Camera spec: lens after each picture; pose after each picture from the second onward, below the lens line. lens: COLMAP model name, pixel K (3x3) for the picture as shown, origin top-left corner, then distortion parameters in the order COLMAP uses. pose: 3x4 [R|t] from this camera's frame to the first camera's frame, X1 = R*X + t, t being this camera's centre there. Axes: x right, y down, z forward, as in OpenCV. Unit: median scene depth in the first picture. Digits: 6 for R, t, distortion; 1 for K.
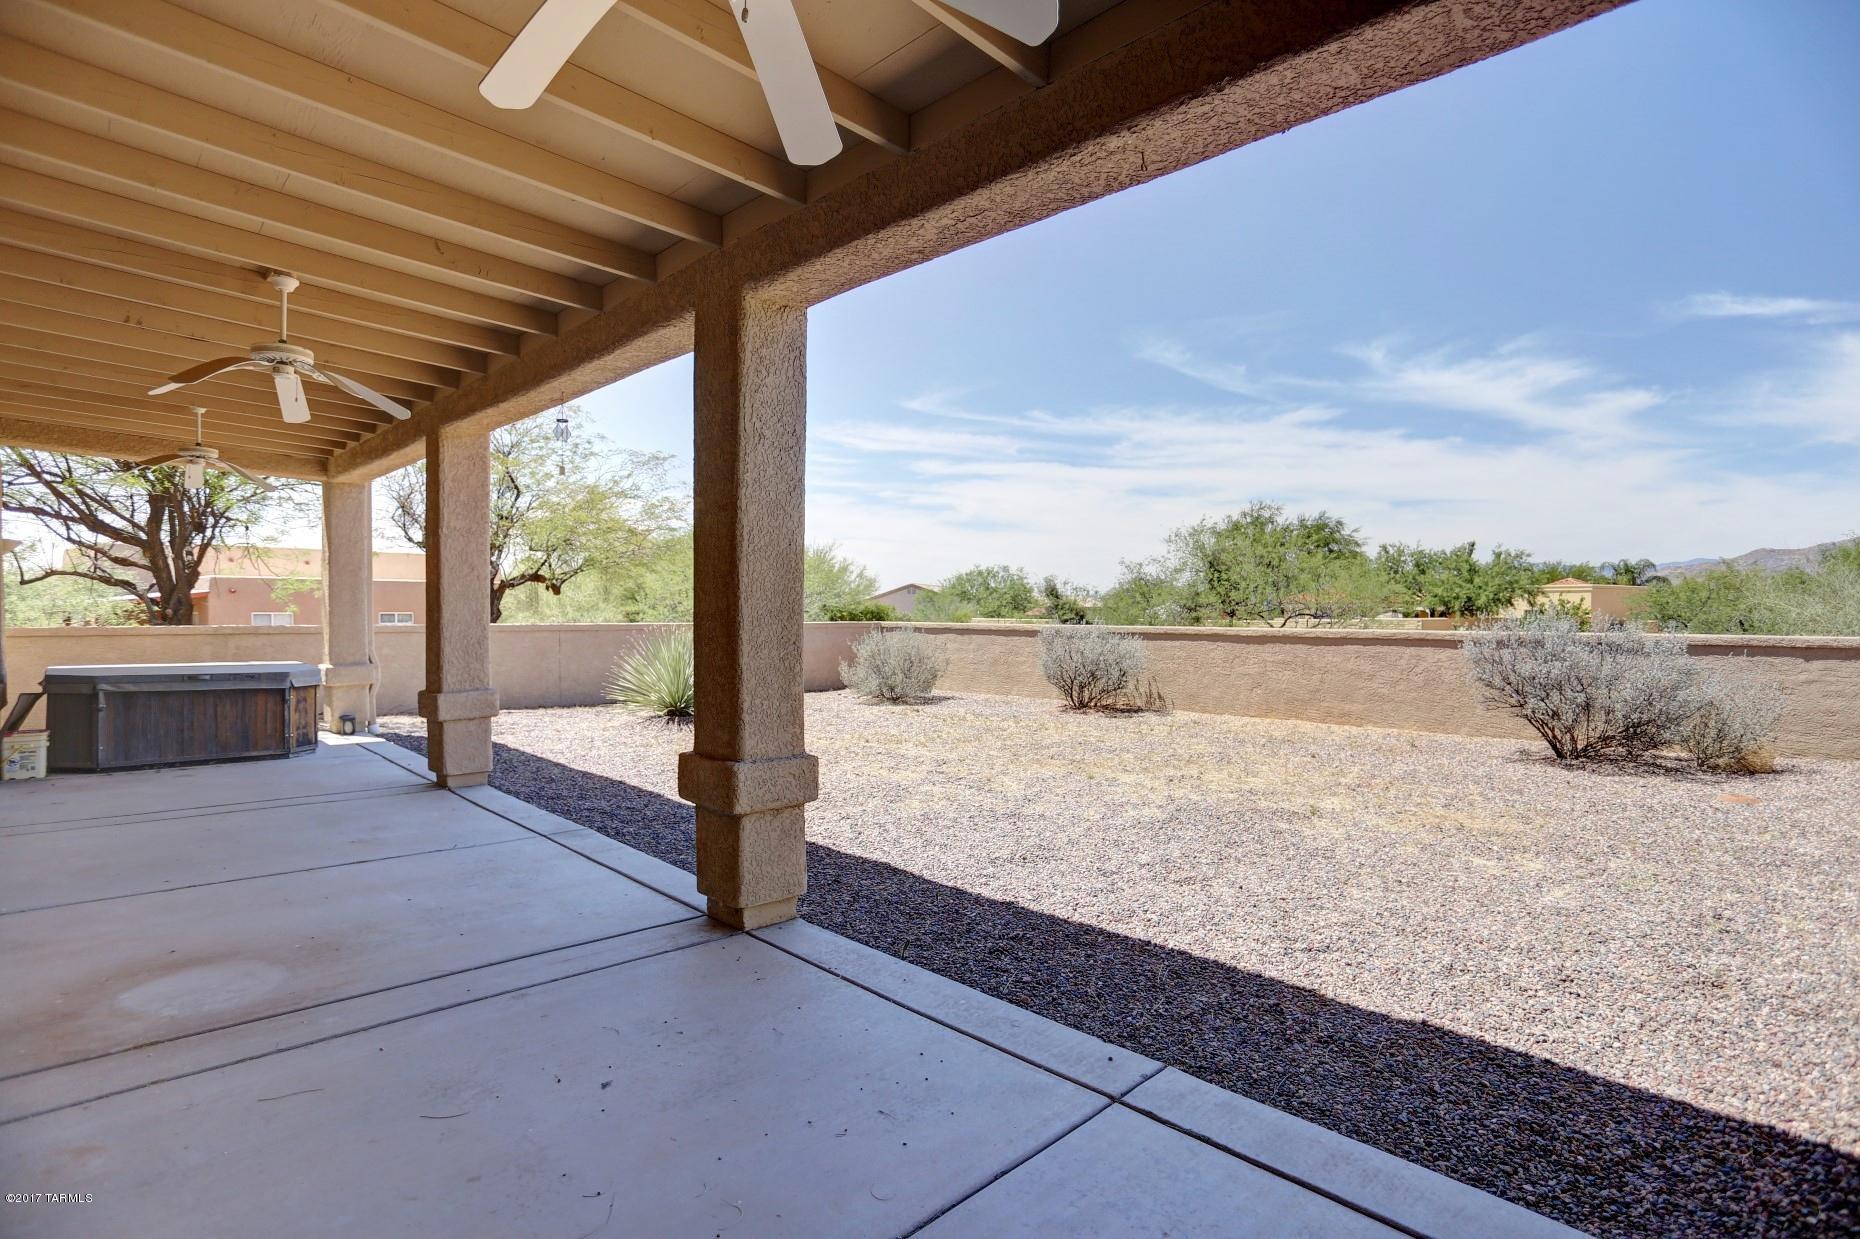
lens RADIAL K [[918.0, 0, 926.3], [0, 918.0, 625.8], [0, 0, 1]] dist [-0.038580, 0.009358]
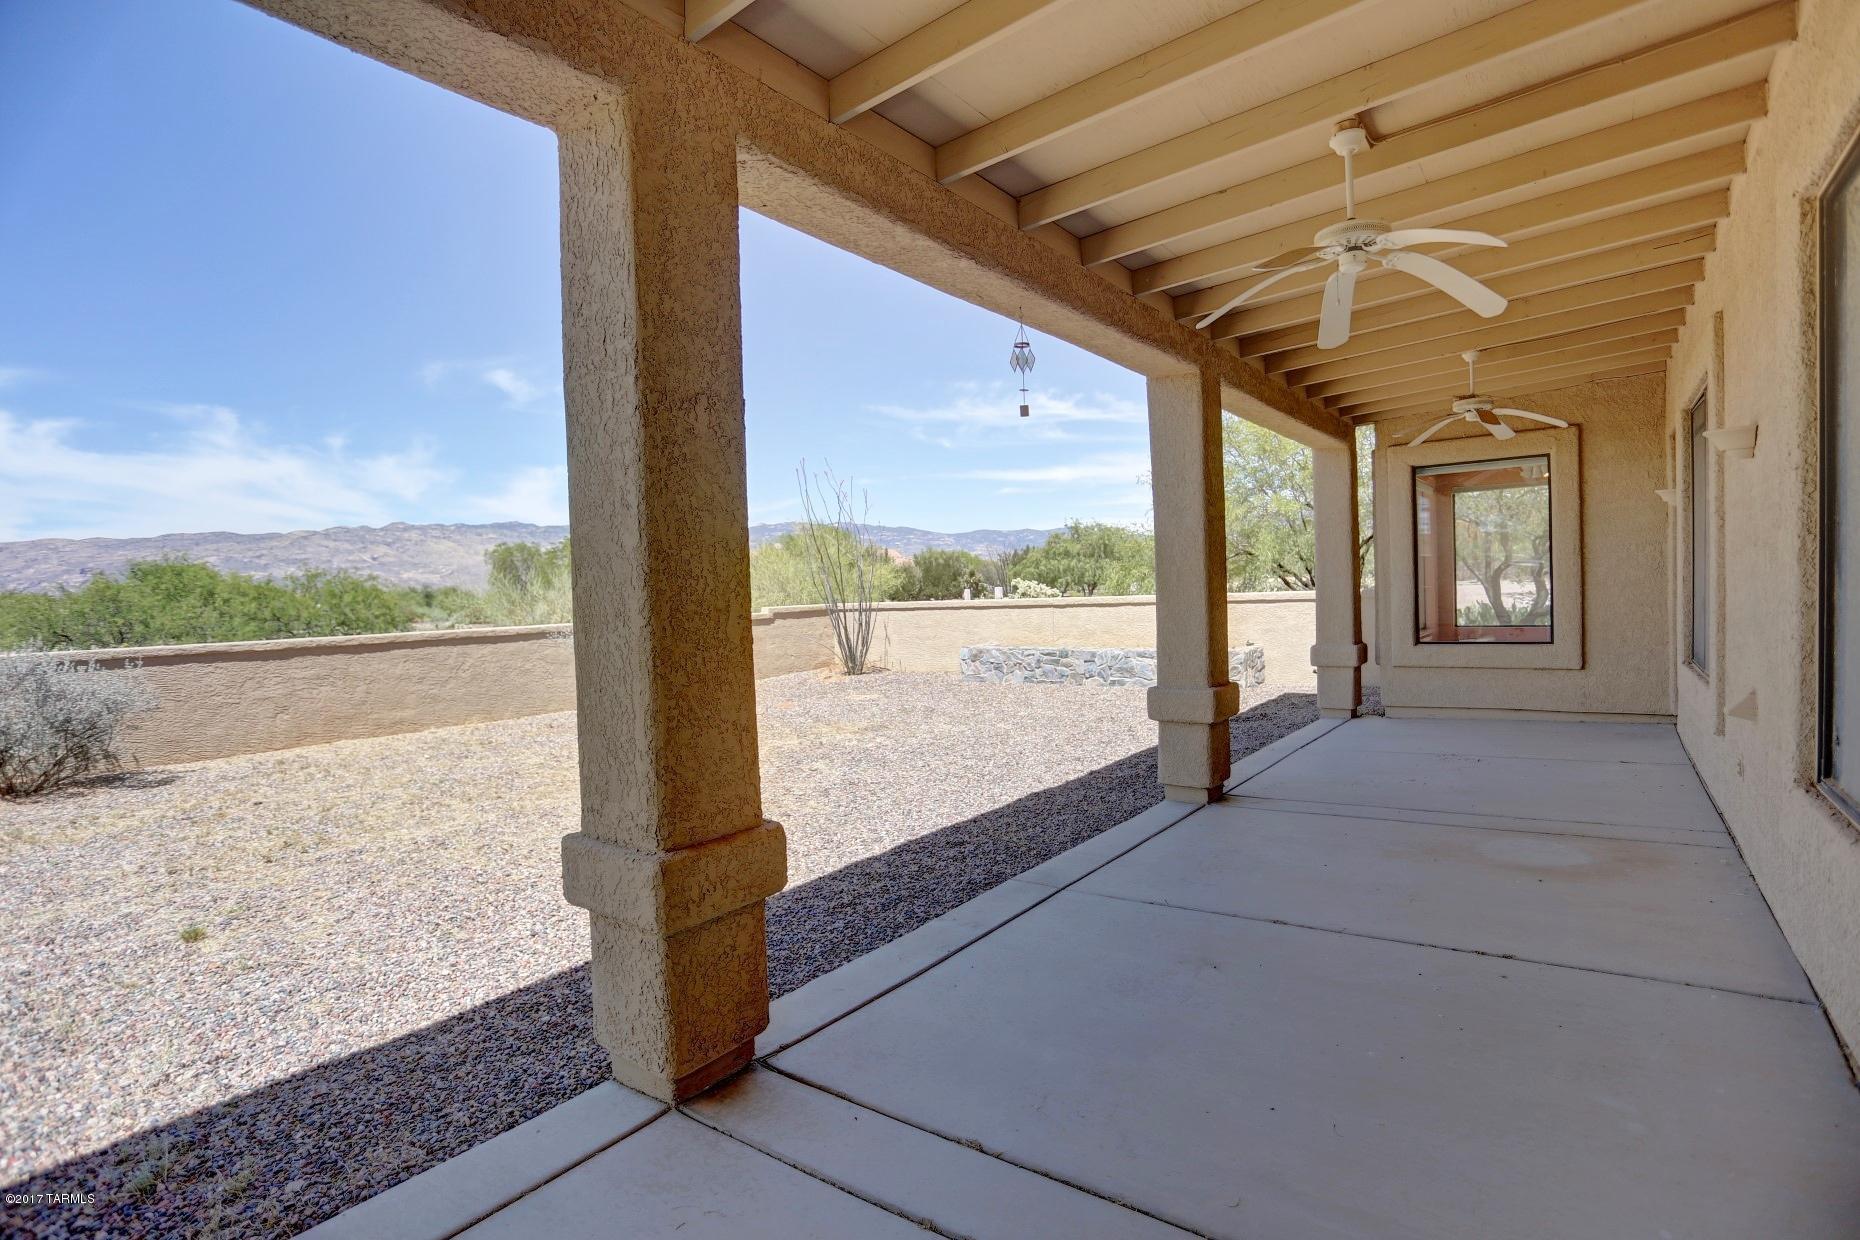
lens RADIAL K [[918.0, 0, 926.3], [0, 918.0, 626.3], [0, 0, 1]] dist [-0.038580, 0.009358]
pose [[-0.151784, -0.031117, 0.987924, -0.553184], [0.055363, 0.997668, 0.039930, -0.010136], [-0.986862, 0.060755, -0.149707, 0.591984]]
